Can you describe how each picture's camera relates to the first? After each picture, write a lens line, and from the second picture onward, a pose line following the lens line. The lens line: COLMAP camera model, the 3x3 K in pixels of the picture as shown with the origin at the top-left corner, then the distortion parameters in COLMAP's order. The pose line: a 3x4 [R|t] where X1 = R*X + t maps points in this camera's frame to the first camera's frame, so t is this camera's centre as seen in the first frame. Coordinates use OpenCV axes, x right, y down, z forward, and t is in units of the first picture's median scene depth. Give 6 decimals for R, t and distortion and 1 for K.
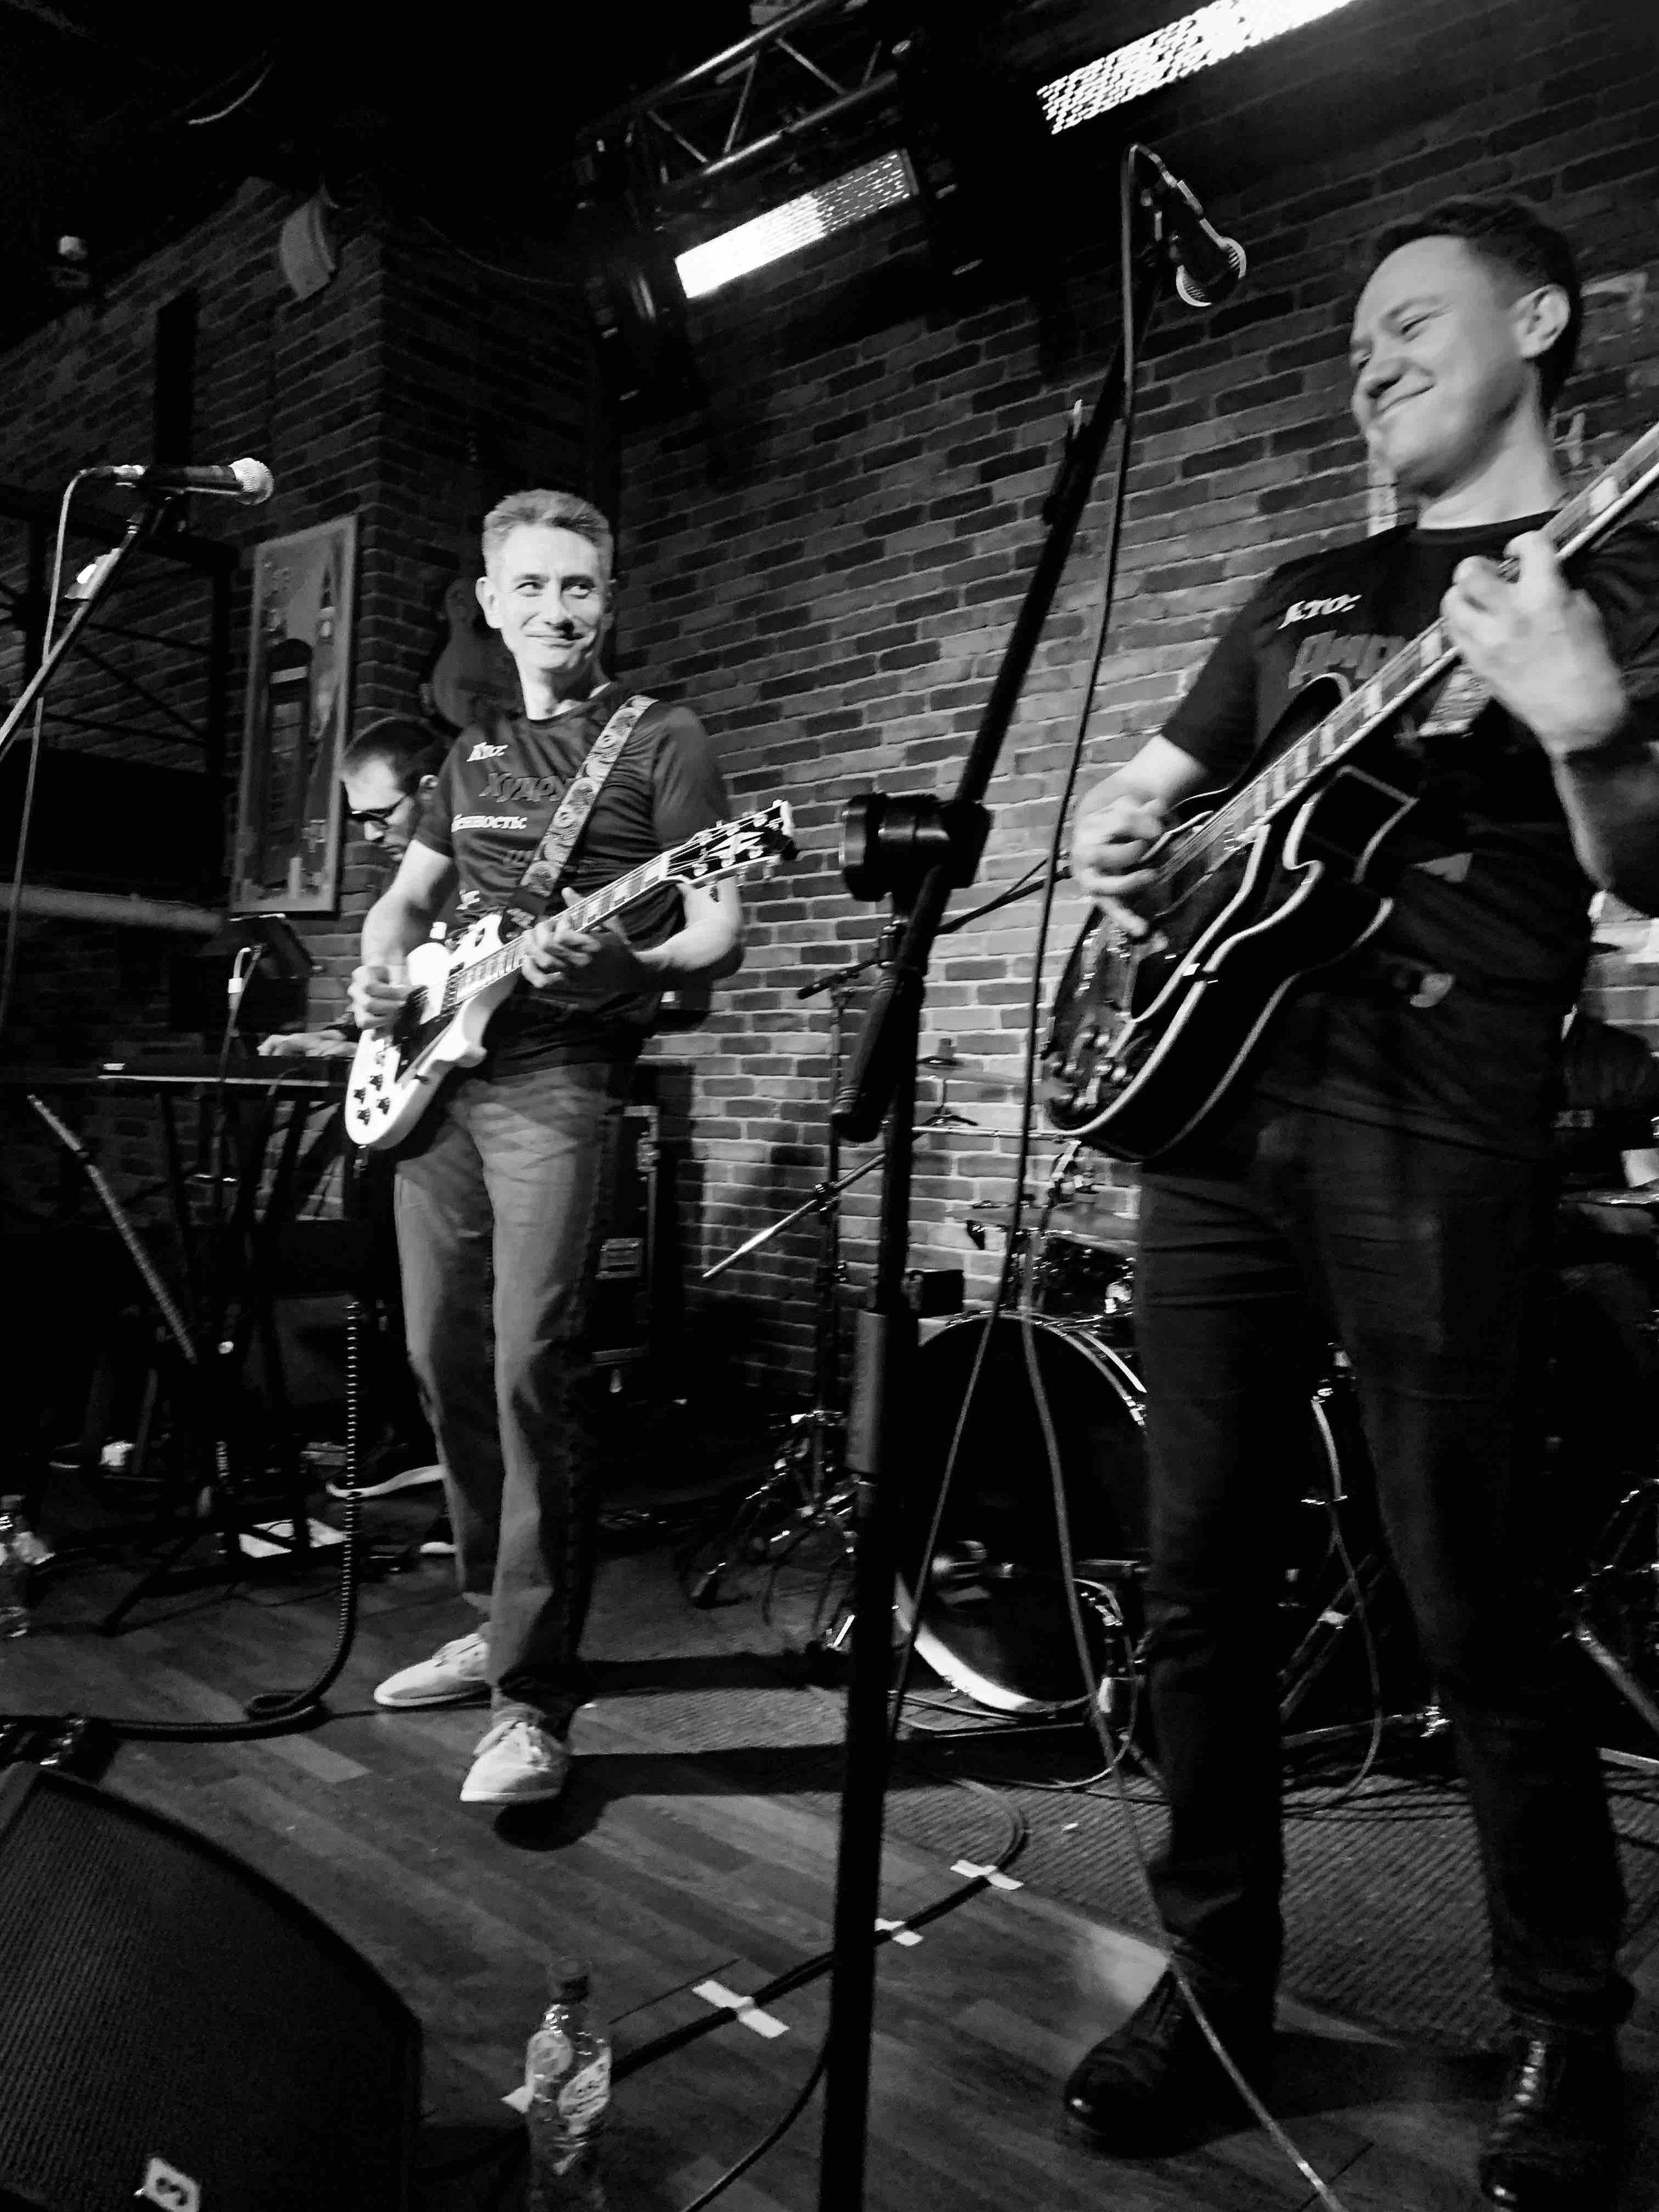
lens RADIAL K [[1652.9, 0, 815.6], [0, 1652.9, 1118.3], [0, 0, 1]] dist [0.003371, -0.035743]
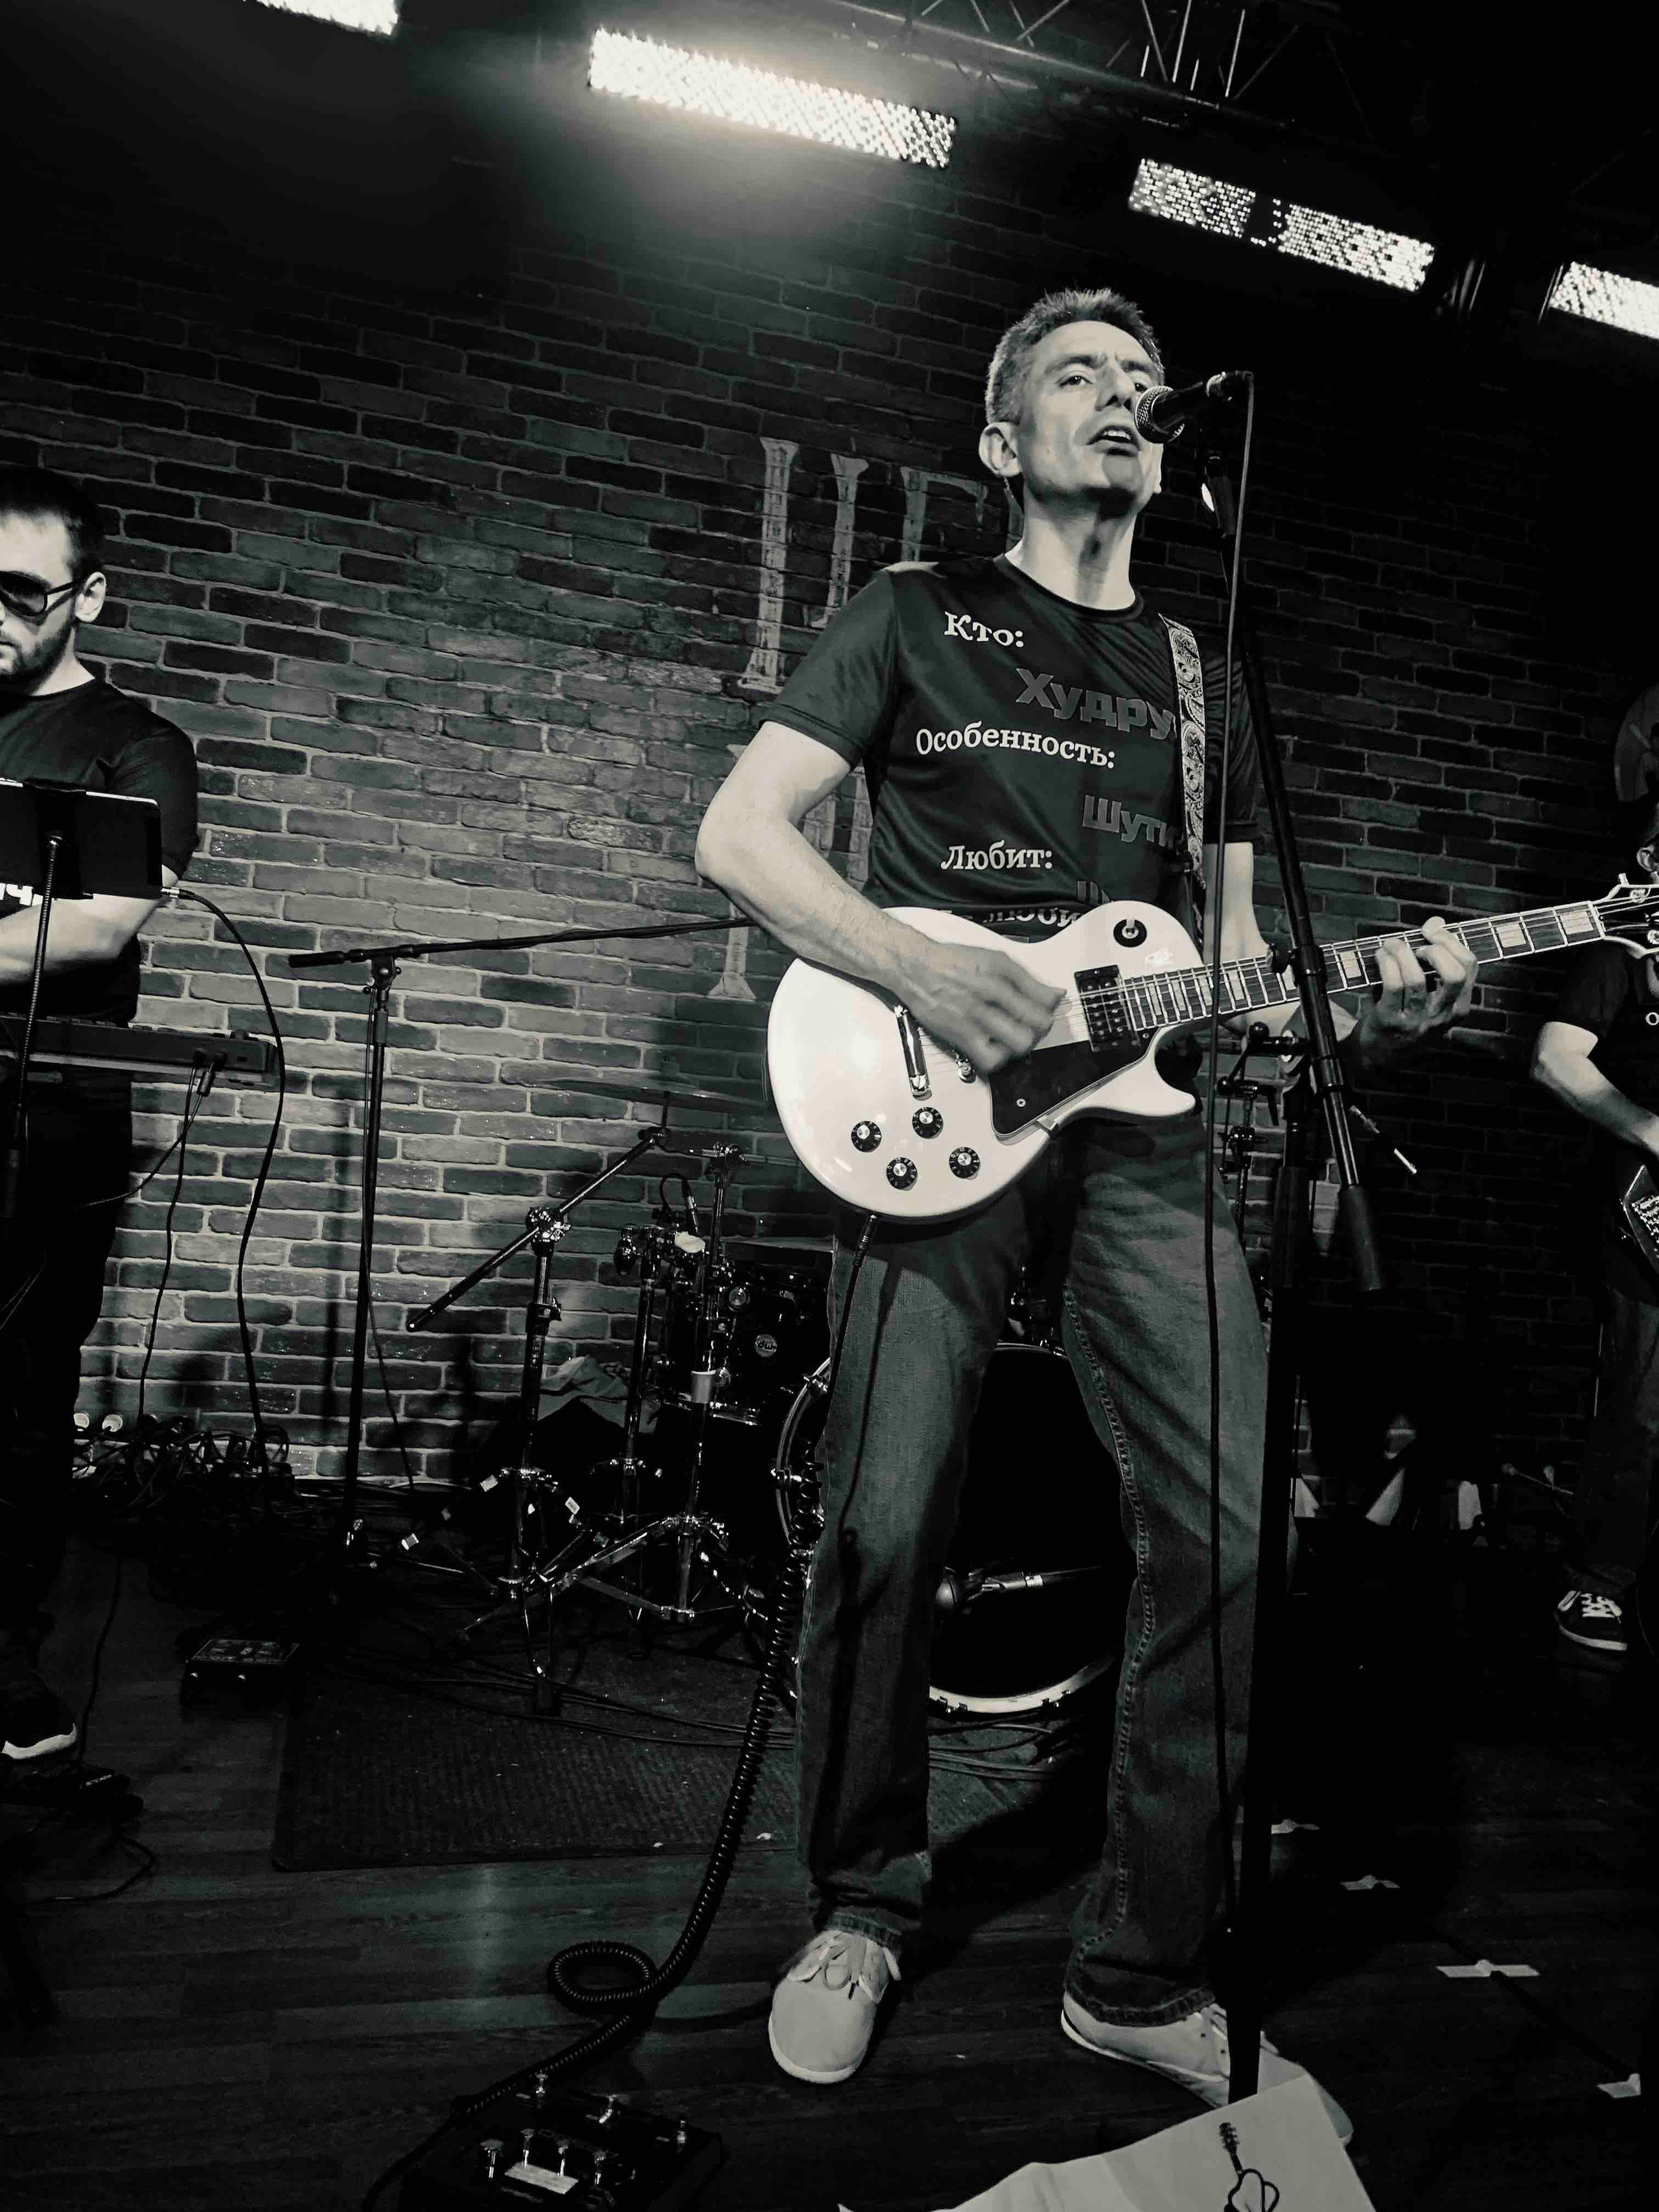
lens RADIAL K [[1643.6, 0, 829.5], [0, 1643.6, 1106.0], [0, 0, 1]] dist [0.081777, -0.130990]
pose [[0.548839, 0.029013, 0.835425, -0.539733], [-0.069887, 0.997491, 0.011271, -0.032358], [-0.833002, -0.064571, 0.549490, 0.308994]]
